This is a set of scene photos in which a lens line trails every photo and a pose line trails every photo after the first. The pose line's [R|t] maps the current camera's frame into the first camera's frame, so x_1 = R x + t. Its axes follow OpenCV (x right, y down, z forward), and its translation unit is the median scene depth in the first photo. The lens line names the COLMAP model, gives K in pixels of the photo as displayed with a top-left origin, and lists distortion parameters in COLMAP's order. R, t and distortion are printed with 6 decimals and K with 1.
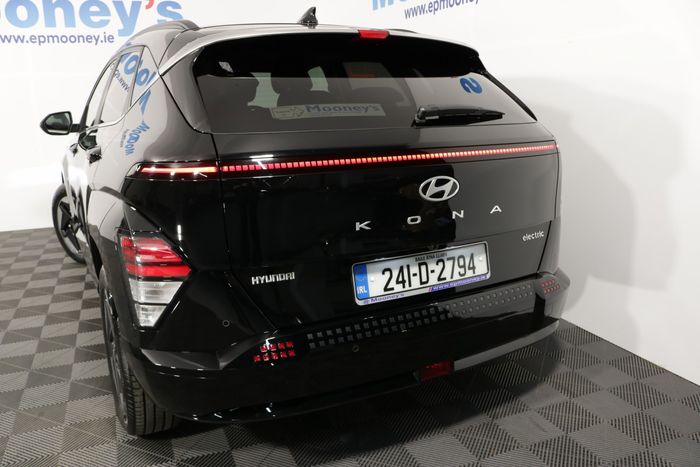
lens RADIAL K [[581.9, 0, 350.0], [0, 581.9, 233.5], [0, 0, 1]] dist [-0.159346, 0.116167]
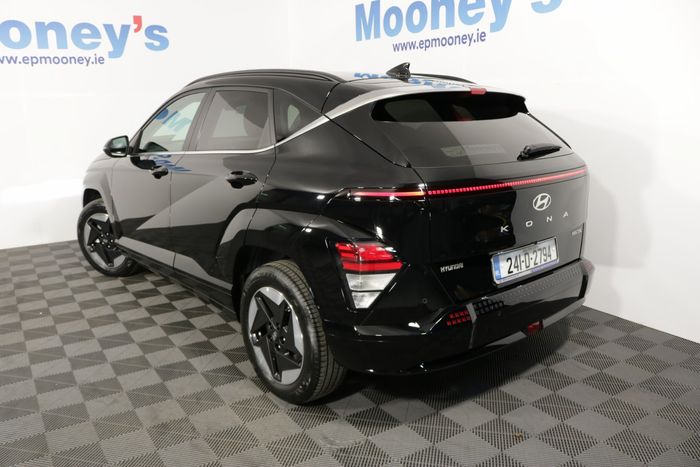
lens RADIAL K [[581.9, 0, 350.0], [0, 581.9, 233.5], [0, 0, 1]] dist [-0.159346, 0.116167]
pose [[0.980959, -0.039336, 0.190191, -0.449641], [0.040984, 0.999149, -0.004735, -0.007525], [-0.189843, 0.012440, 0.981736, -0.252965]]
